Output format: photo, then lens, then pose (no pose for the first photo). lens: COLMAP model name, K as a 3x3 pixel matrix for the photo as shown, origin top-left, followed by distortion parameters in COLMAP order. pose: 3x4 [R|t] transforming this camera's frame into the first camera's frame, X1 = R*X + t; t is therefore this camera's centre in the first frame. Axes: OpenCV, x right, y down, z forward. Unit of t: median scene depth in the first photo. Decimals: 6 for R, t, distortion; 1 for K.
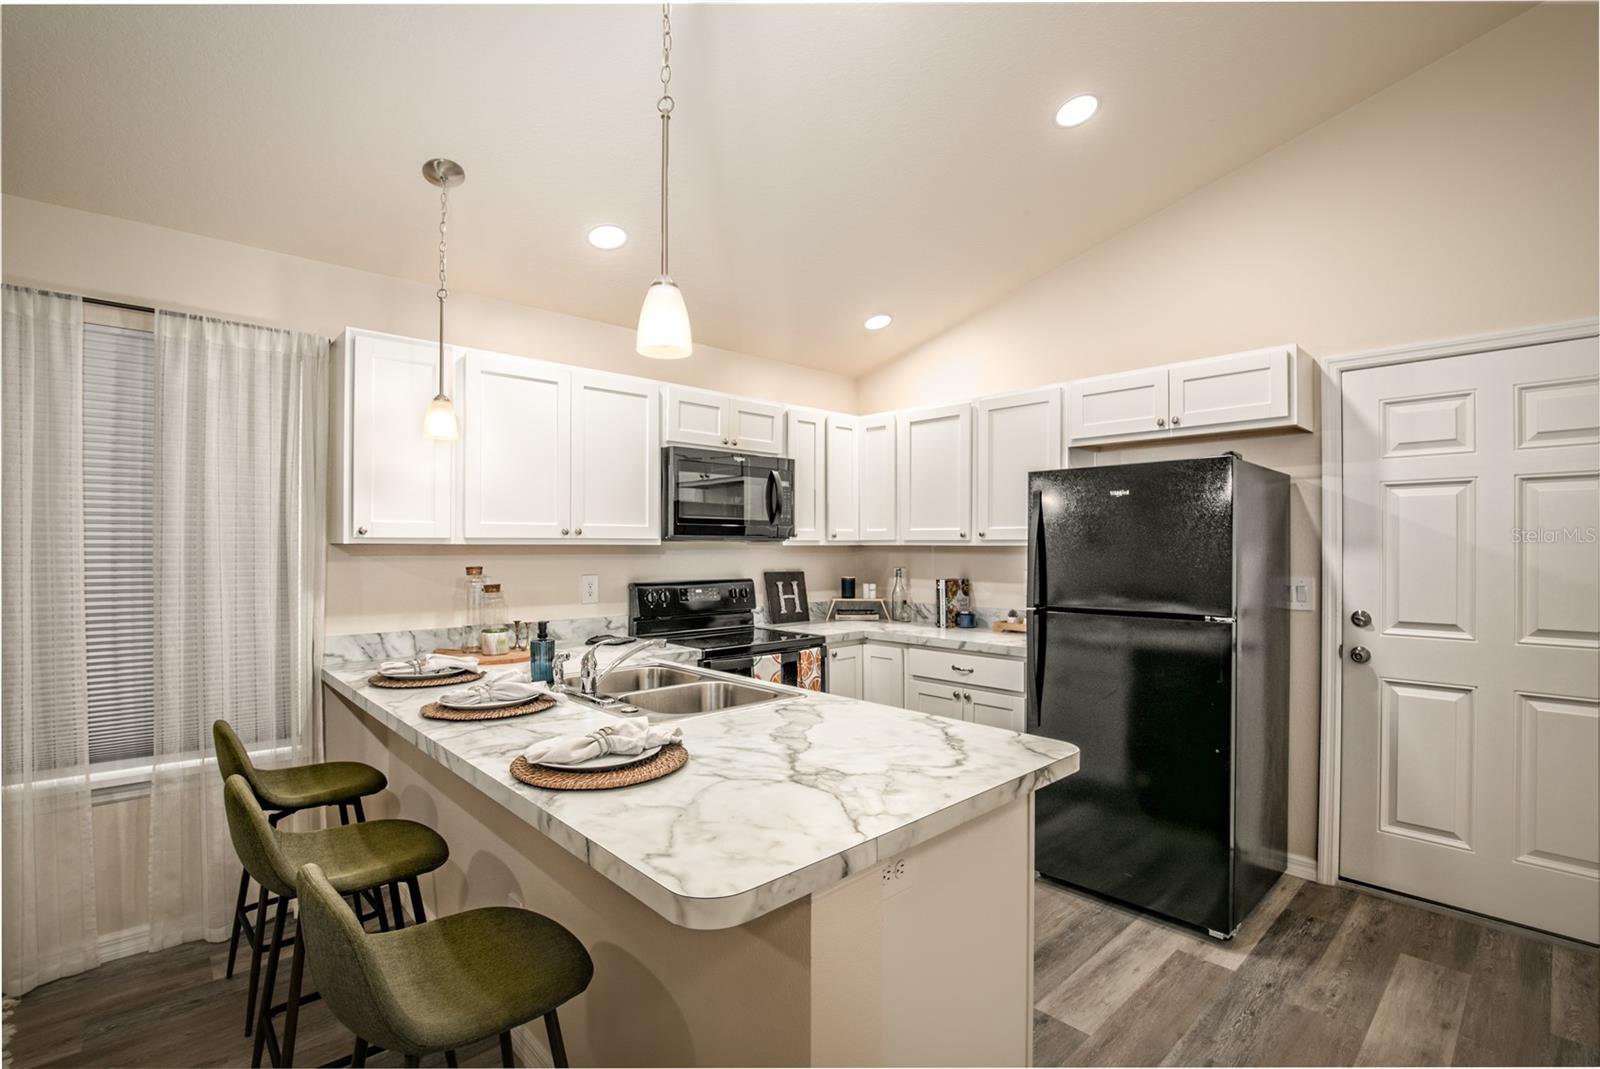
lens RADIAL K [[725.0, 0, 790.6], [0, 725.0, 544.7], [0, 0, 1]] dist [-0.041712, 0.009308]
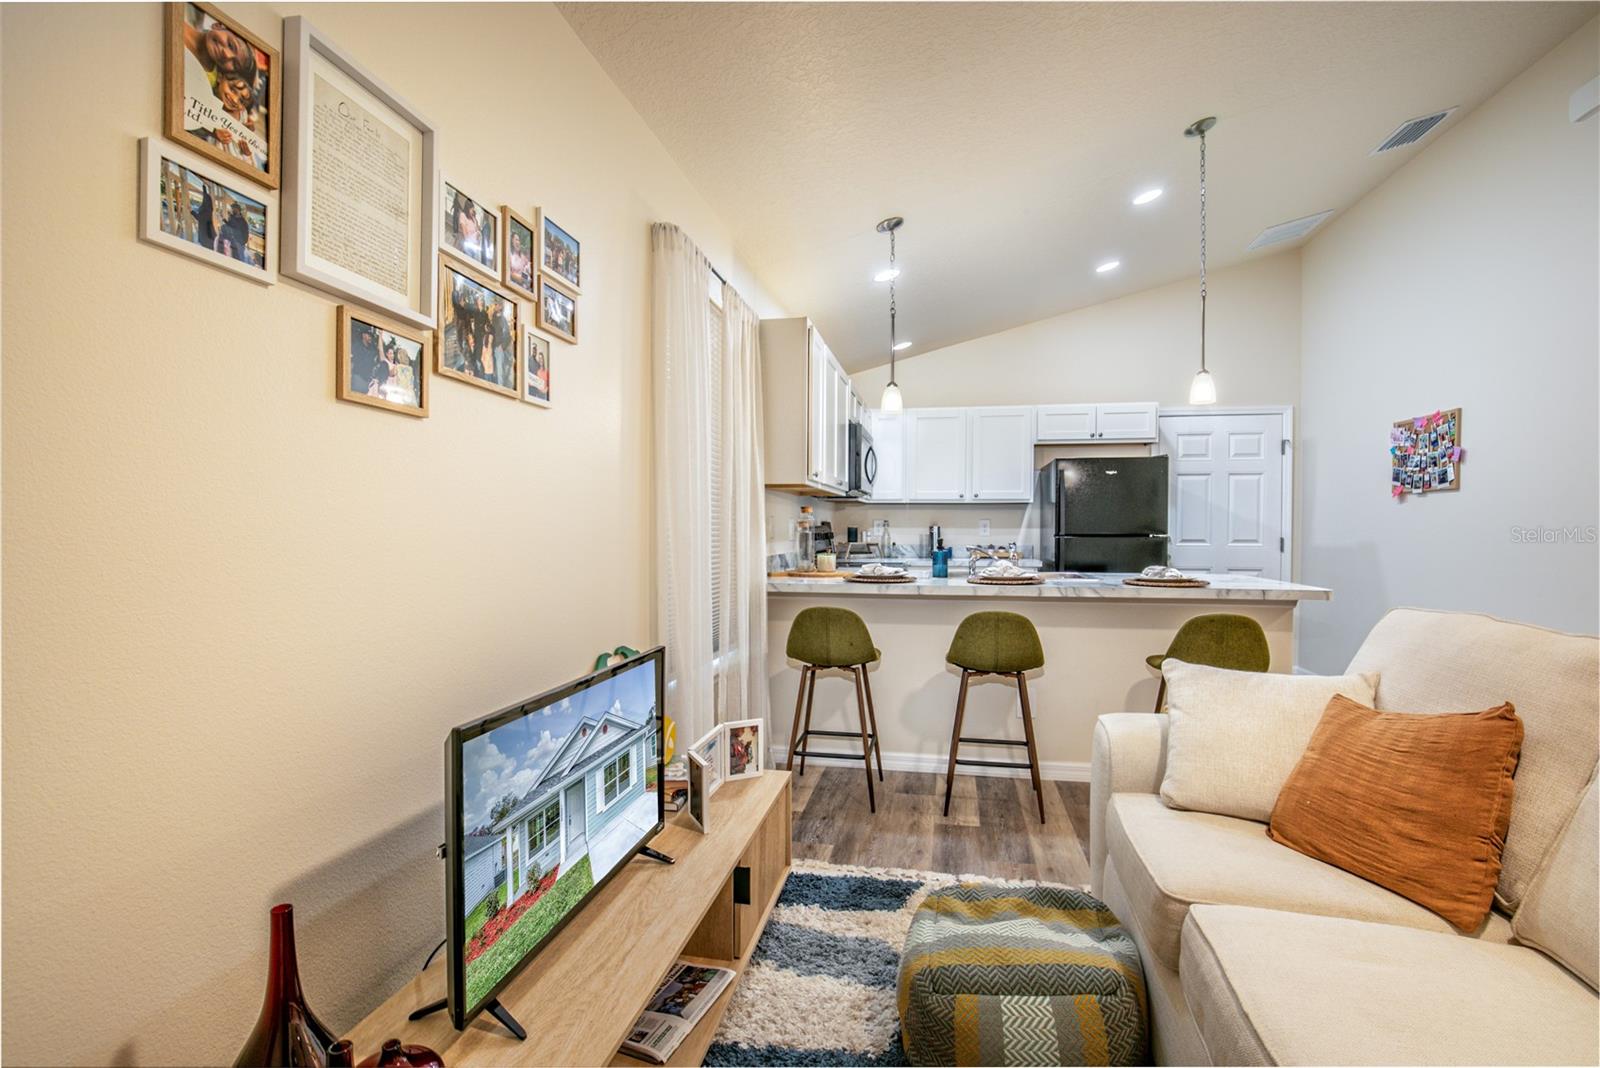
lens RADIAL K [[747.2, 0, 800.0], [0, 747.2, 534.0], [0, 0, 1]] dist [0.000847, 0.000161]
pose [[0.801555, -0.002310, 0.597917, -1.193566], [-0.005427, 0.999923, 0.011138, 0.063272], [-0.597897, -0.012172, 0.801481, -0.077381]]
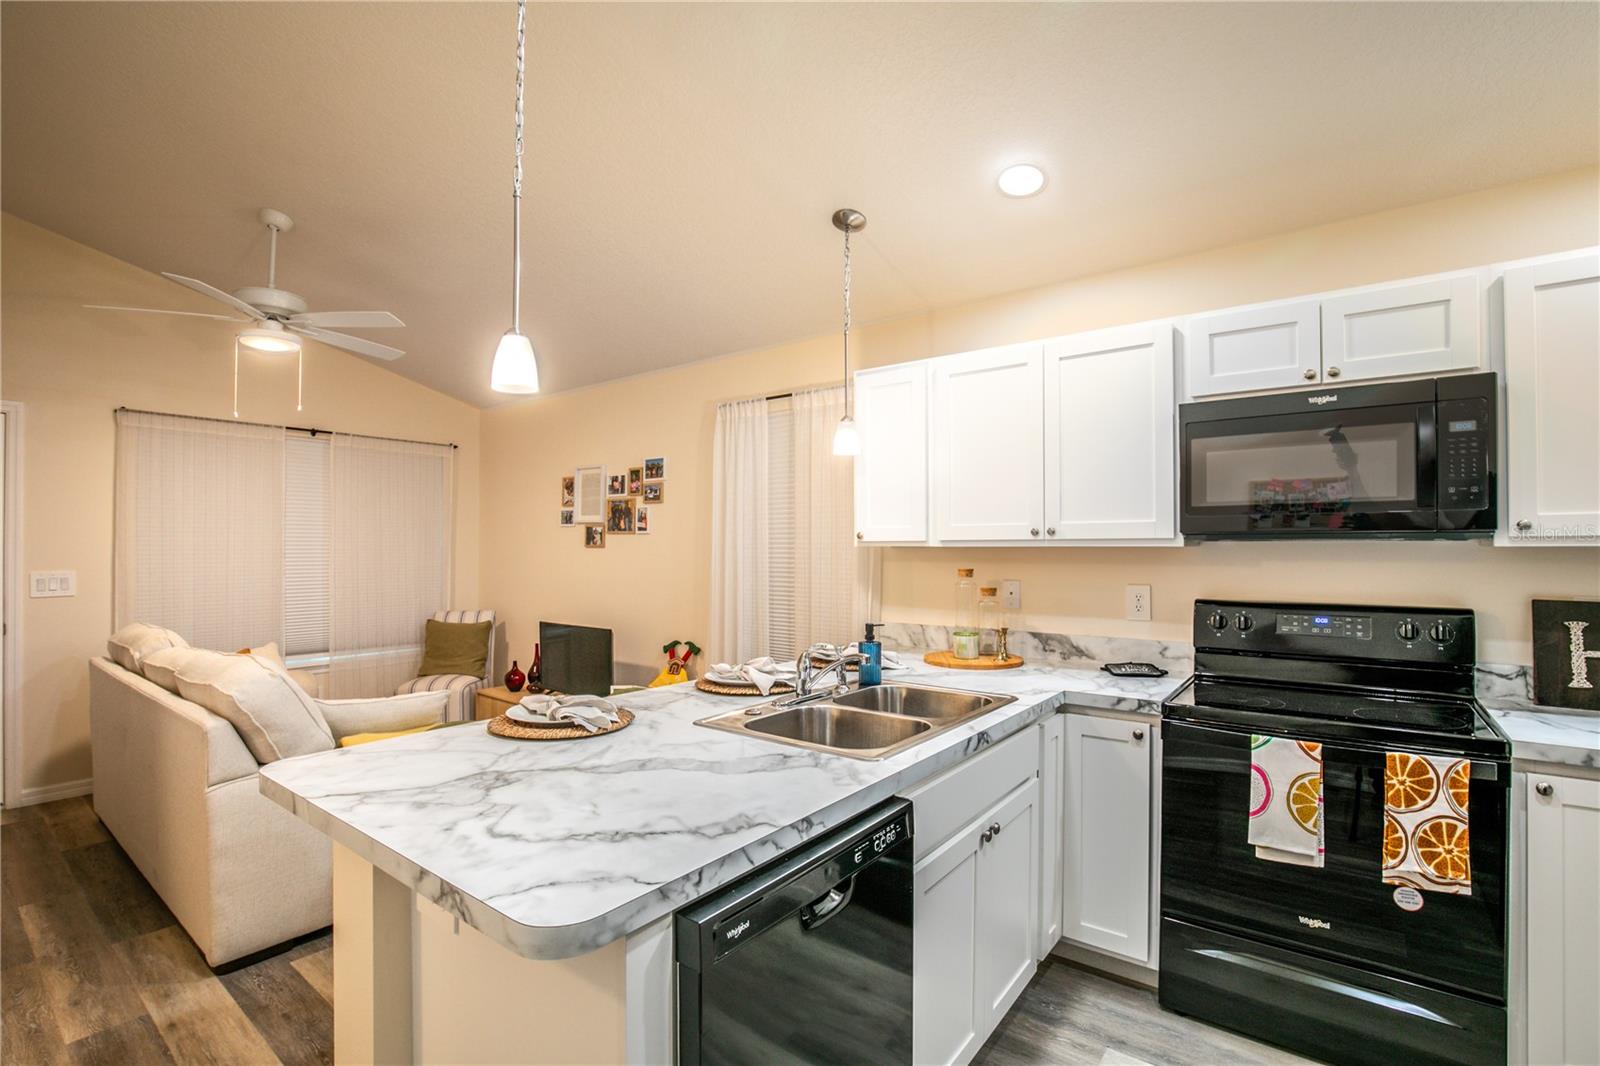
lens RADIAL K [[727.9, 0, 793.4], [0, 727.9, 542.2], [0, 0, 1]] dist [-0.038181, 0.008099]
pose [[0.169941, -0.007955, -0.985422, 0.493713], [0.002891, 0.999967, -0.007574, 0.000338], [0.985450, -0.001562, 0.169958, 0.560233]]
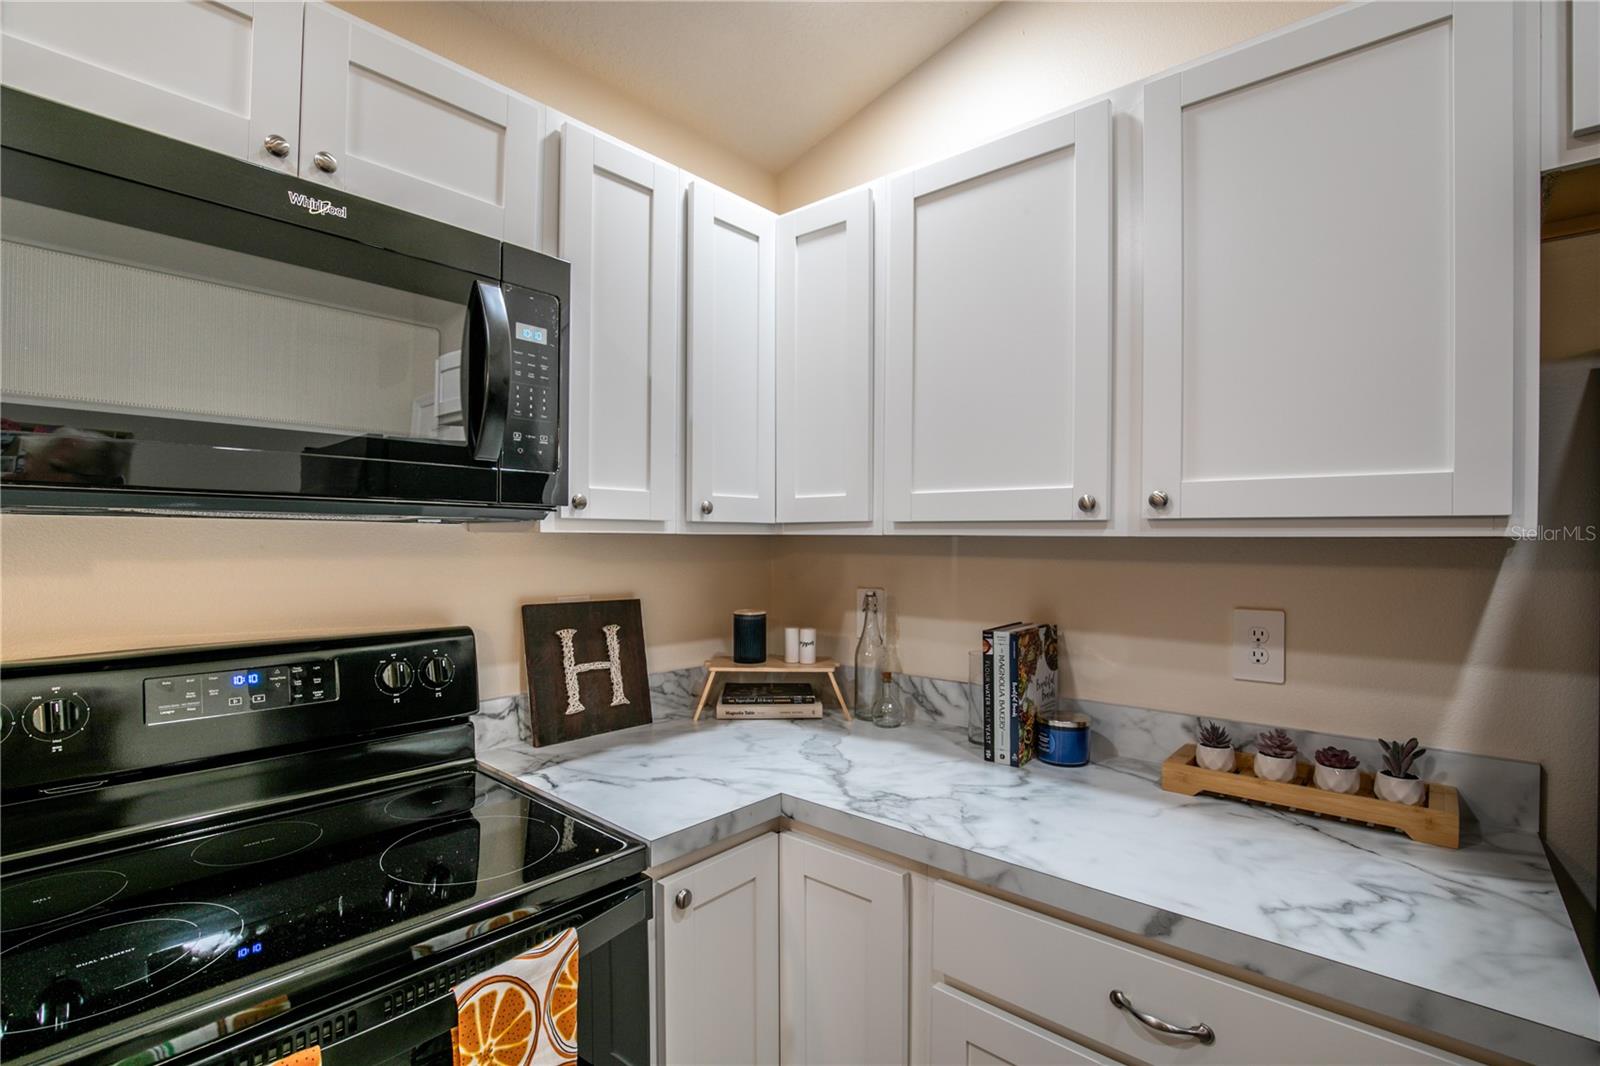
lens RADIAL K [[727.9, 0, 793.4], [0, 727.9, 542.2], [0, 0, 1]] dist [-0.038181, 0.008099]
pose [[0.995132, 0.006014, 0.098369, 0.091173], [-0.006673, 0.999957, 0.006370, 0.003102], [-0.098326, -0.006996, 0.995130, 0.840828]]
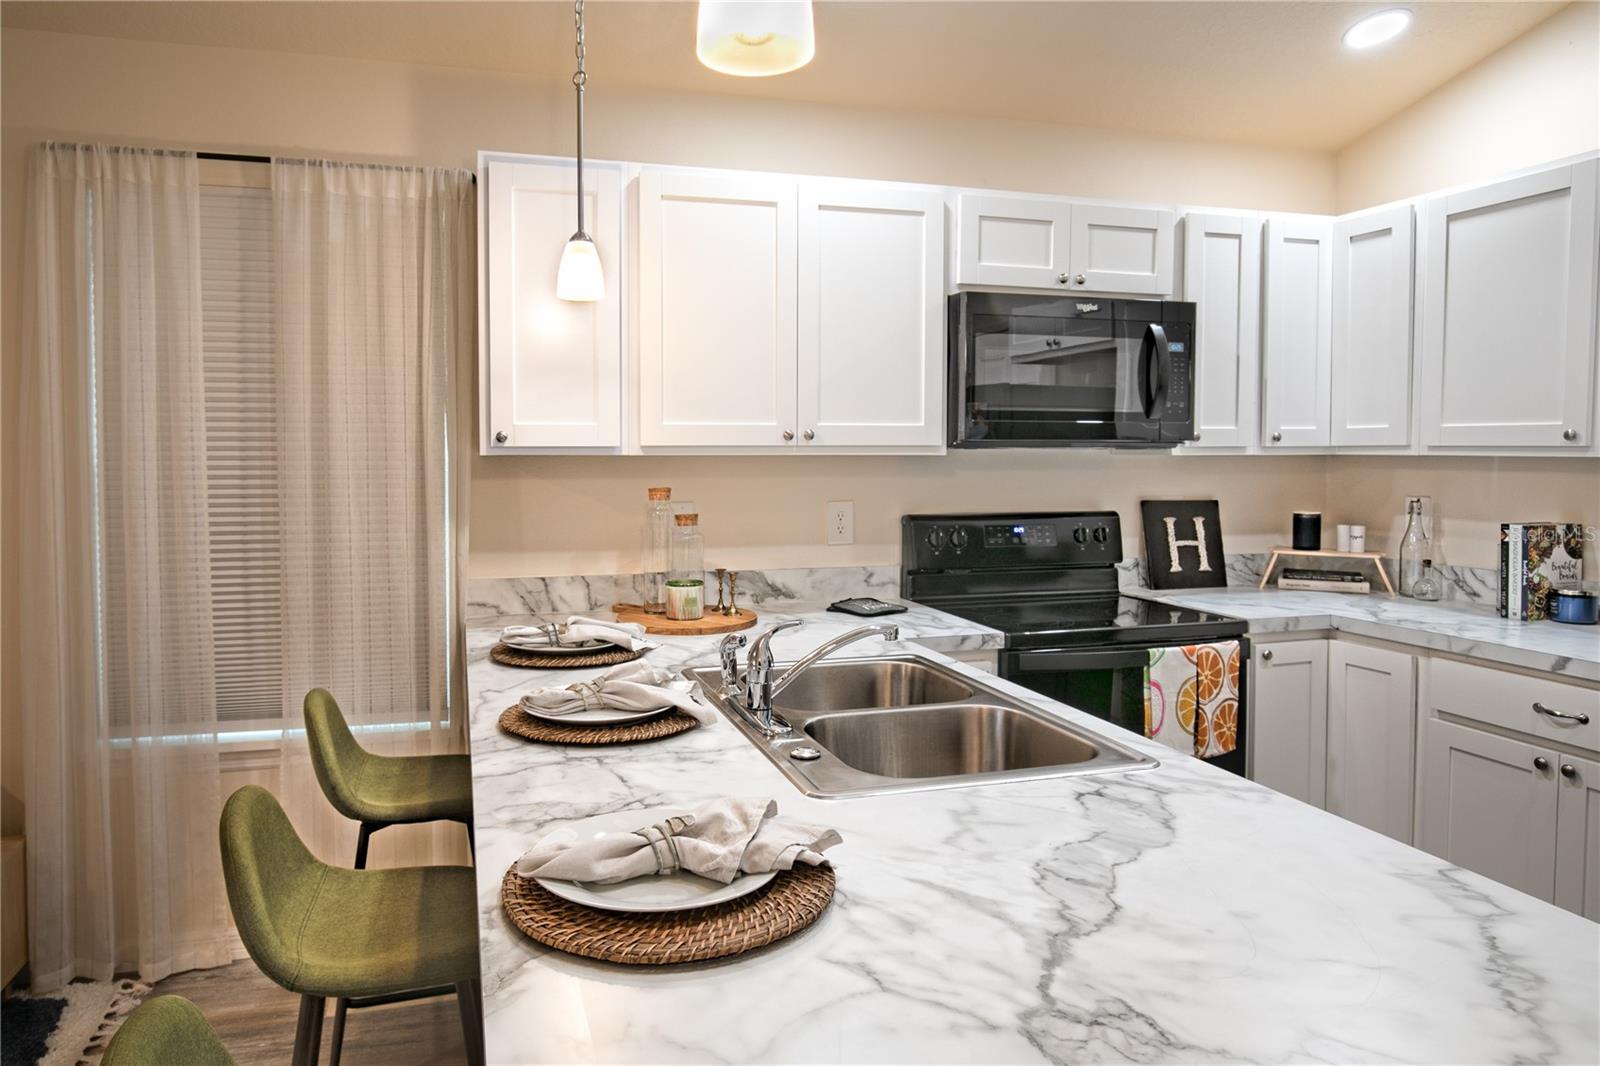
lens RADIAL K [[988.3, 0, 724.4], [0, 988.3, 491.0], [0, 0, 1]] dist [-0.018045, 0.001919]
pose [[0.885985, 0.017879, -0.463370, 0.047272], [0.002022, 0.999098, 0.042416, -0.005832], [0.463710, -0.038516, 0.885149, 0.187274]]
